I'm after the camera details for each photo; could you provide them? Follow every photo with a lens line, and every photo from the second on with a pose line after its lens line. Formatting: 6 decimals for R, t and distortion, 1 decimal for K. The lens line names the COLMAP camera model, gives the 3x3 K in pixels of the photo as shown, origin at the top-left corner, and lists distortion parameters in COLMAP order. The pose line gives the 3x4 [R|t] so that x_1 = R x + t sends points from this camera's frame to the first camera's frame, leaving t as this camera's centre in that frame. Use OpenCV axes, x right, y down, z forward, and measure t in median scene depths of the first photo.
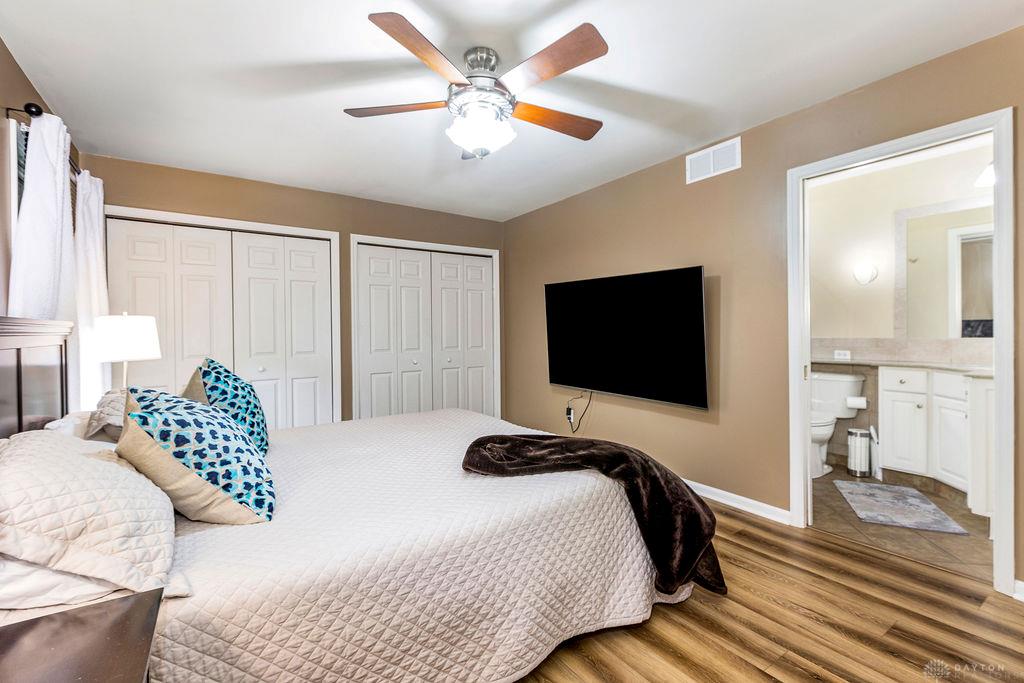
lens RADIAL K [[460.6, 0, 512.0], [0, 460.6, 341.5], [0, 0, 1]] dist [-0.004353, -0.000412]
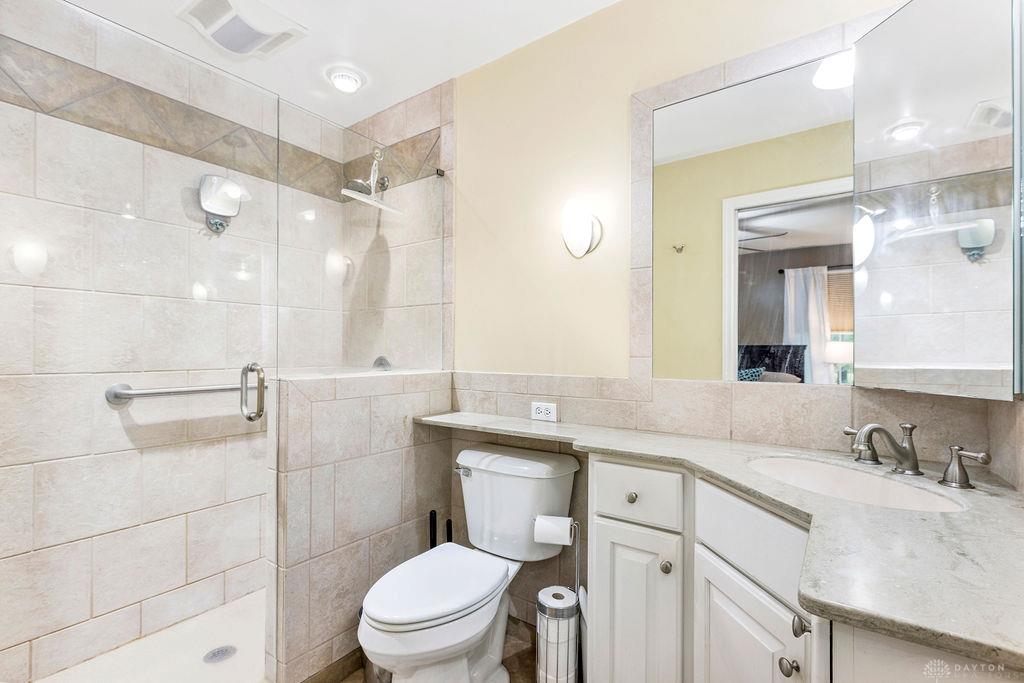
lens RADIAL K [[460.6, 0, 512.0], [0, 460.6, 341.5], [0, 0, 1]] dist [-0.004353, -0.000412]
pose [[0.945149, 0.023990, 0.325757, 0.533446], [-0.010250, 0.998987, -0.043827, -0.020740], [-0.326479, 0.038084, 0.944437, 0.564866]]
